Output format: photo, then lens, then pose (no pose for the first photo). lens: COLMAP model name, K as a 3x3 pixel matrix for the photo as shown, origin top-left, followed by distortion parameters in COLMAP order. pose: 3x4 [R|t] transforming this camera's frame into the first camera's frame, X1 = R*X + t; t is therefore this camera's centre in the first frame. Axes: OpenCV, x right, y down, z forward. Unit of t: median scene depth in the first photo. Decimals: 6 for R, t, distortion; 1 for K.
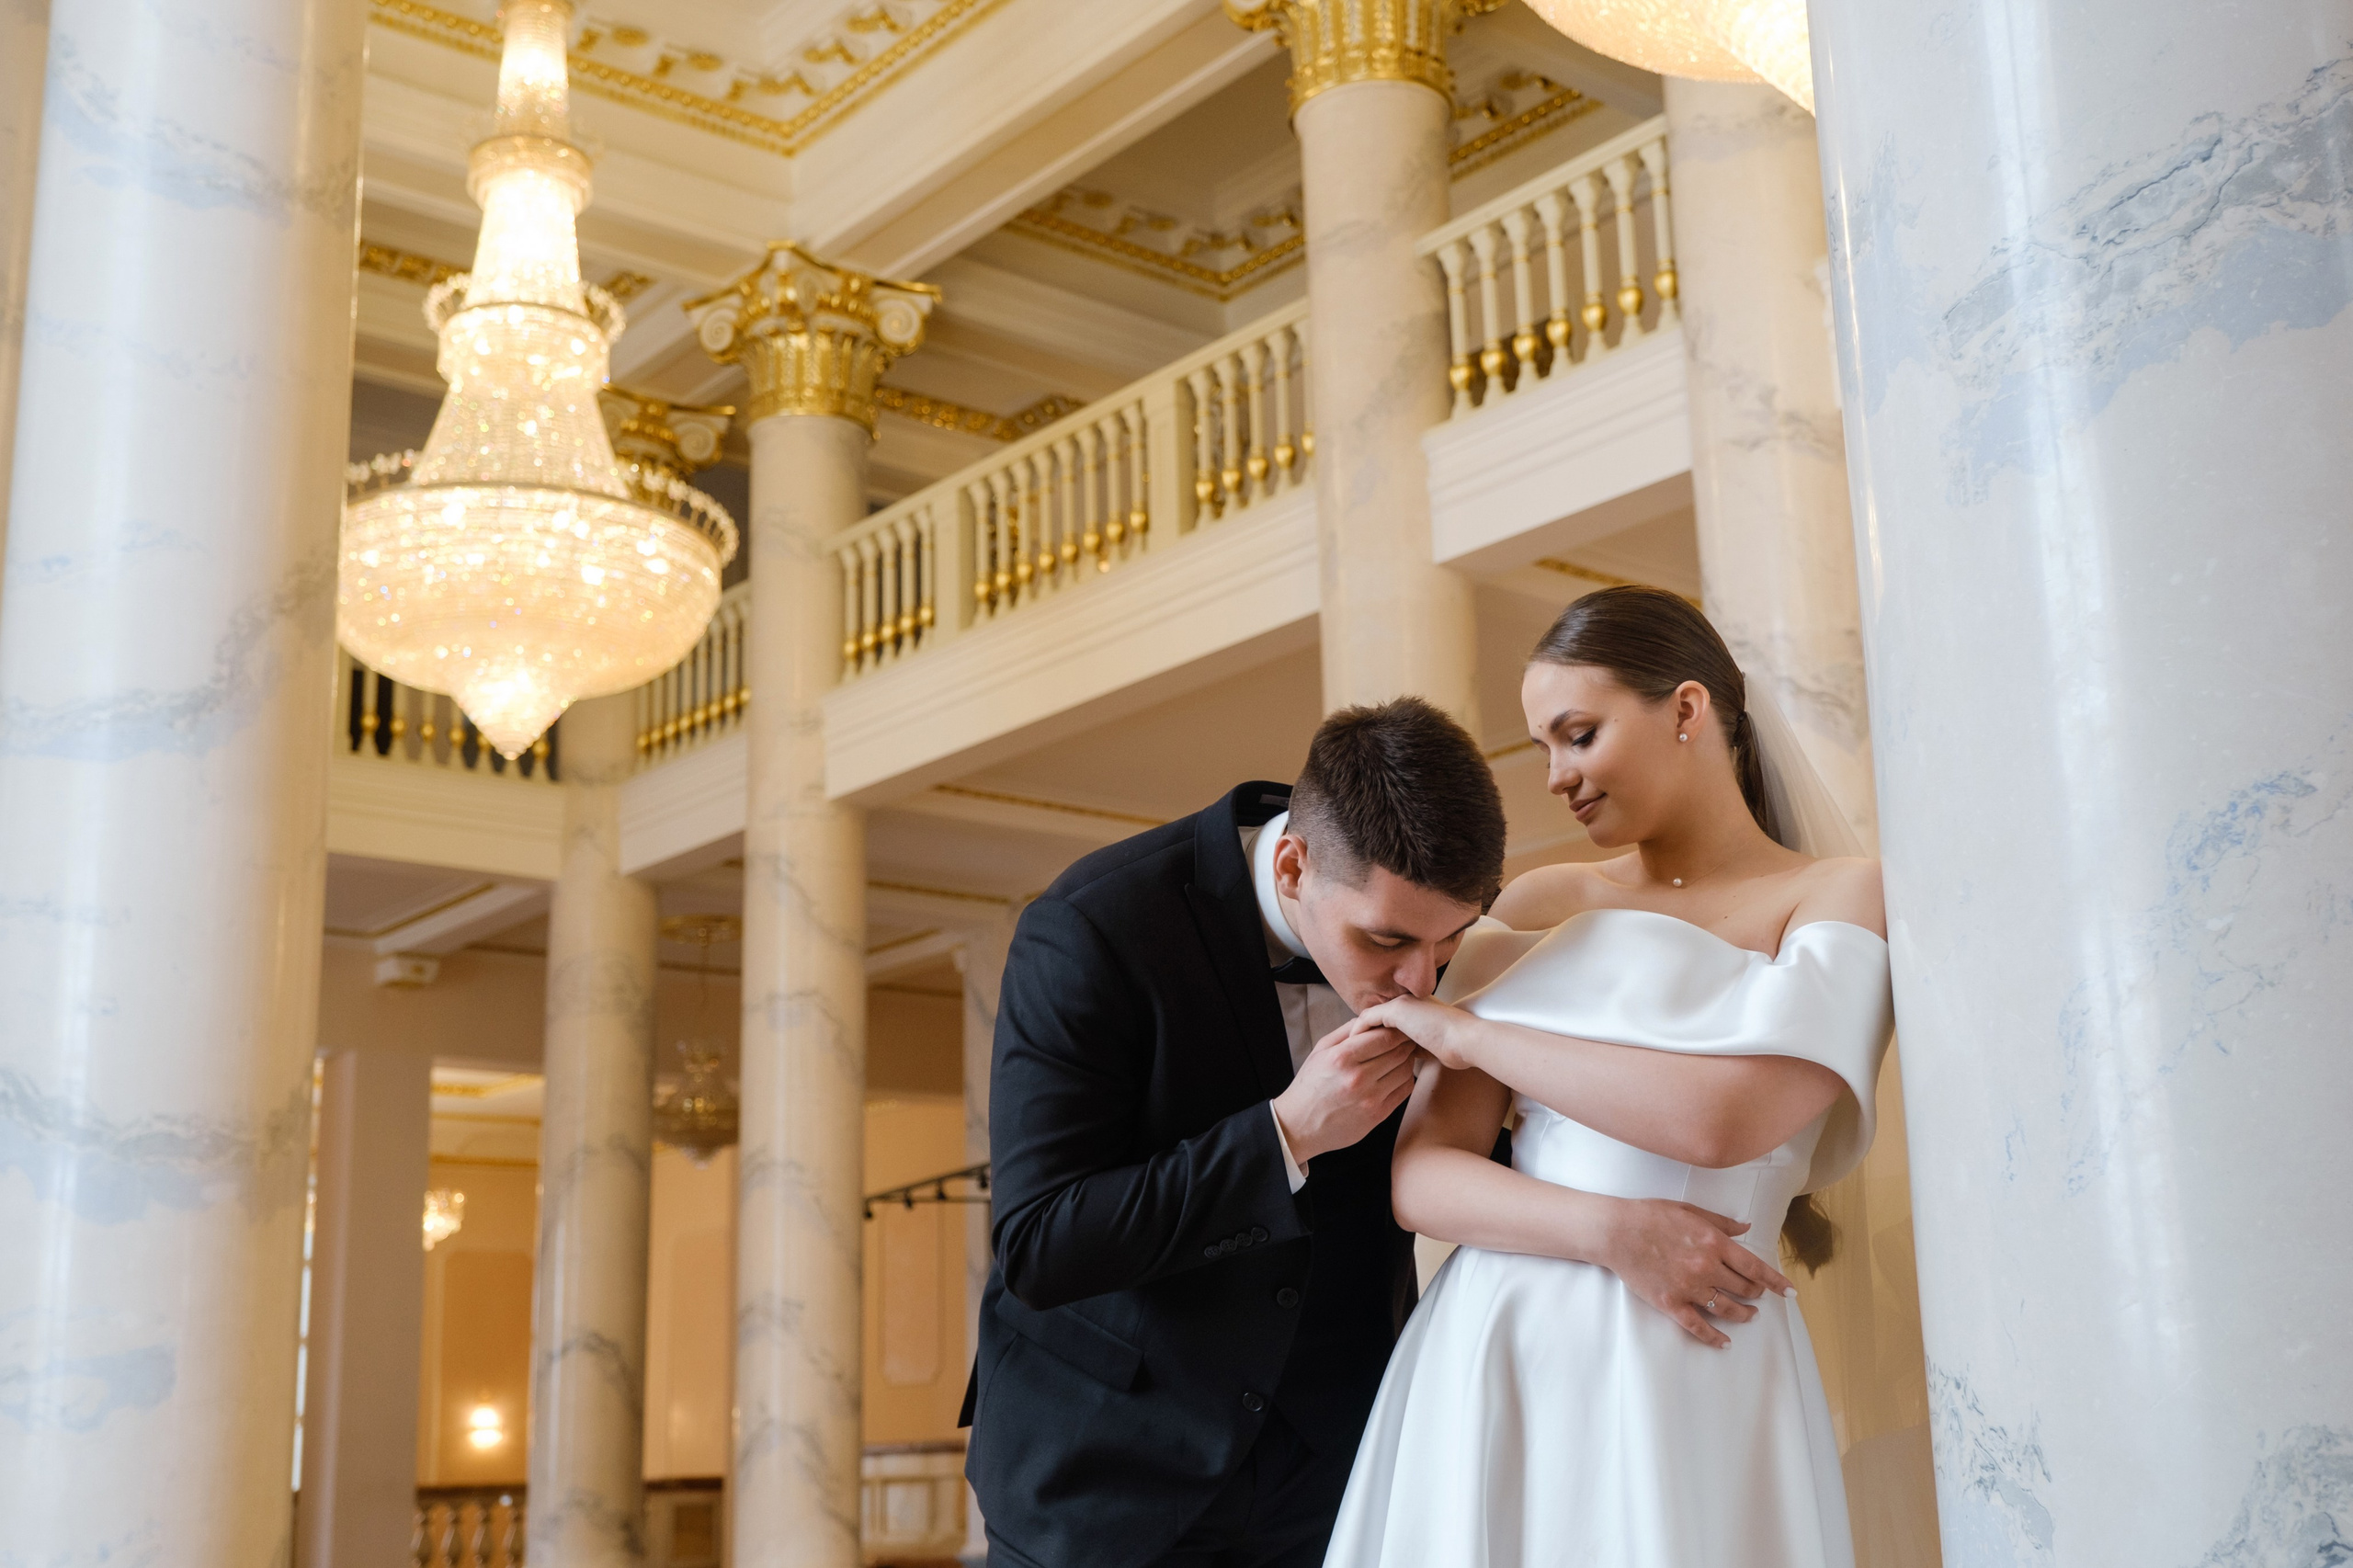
lens RADIAL K [[2549.0, 0, 1176.5], [0, 2549.0, 784.0], [0, 0, 1]] dist [0.012131, -0.037131]
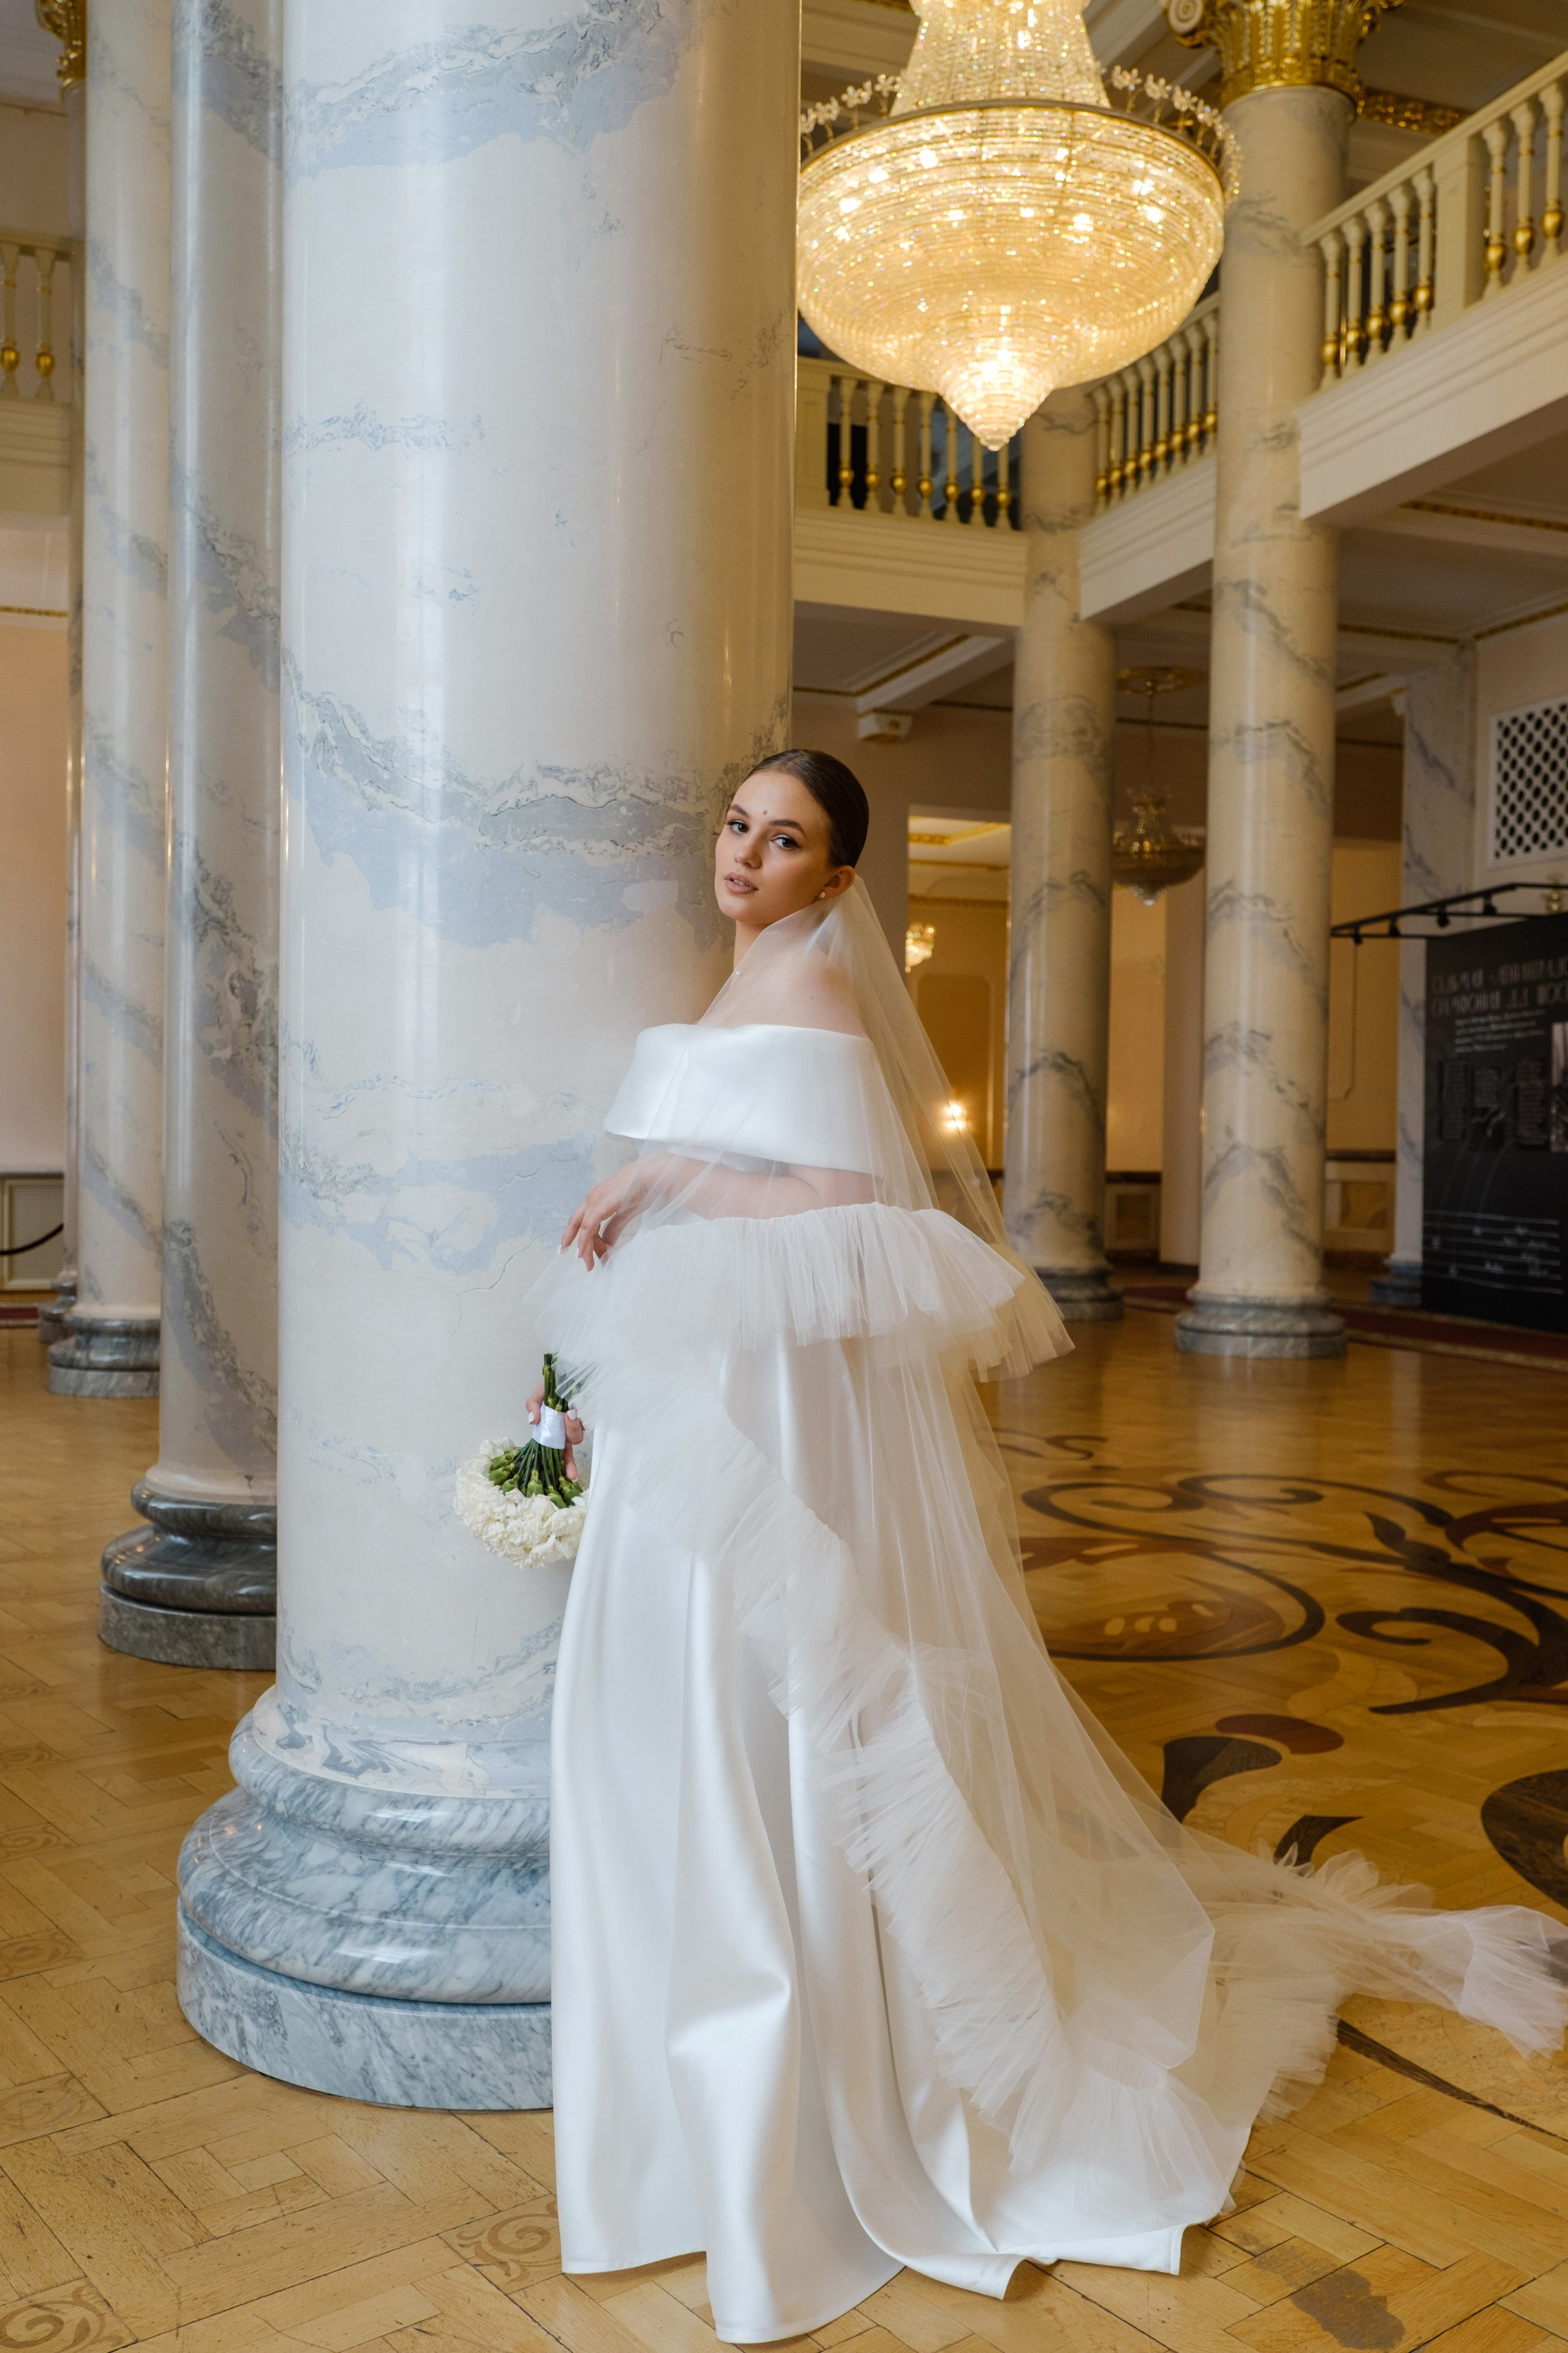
lens RADIAL K [[1827.0, 0, 784.0], [0, 1827.0, 1176.5], [0, 0, 1]] dist [0.022493, 0.000851]
pose [[0.942699, 0.054945, -0.329088, -0.078435], [0.041939, 0.959009, 0.280256, 0.041031], [0.330997, -0.277999, 0.901752, 0.238100]]
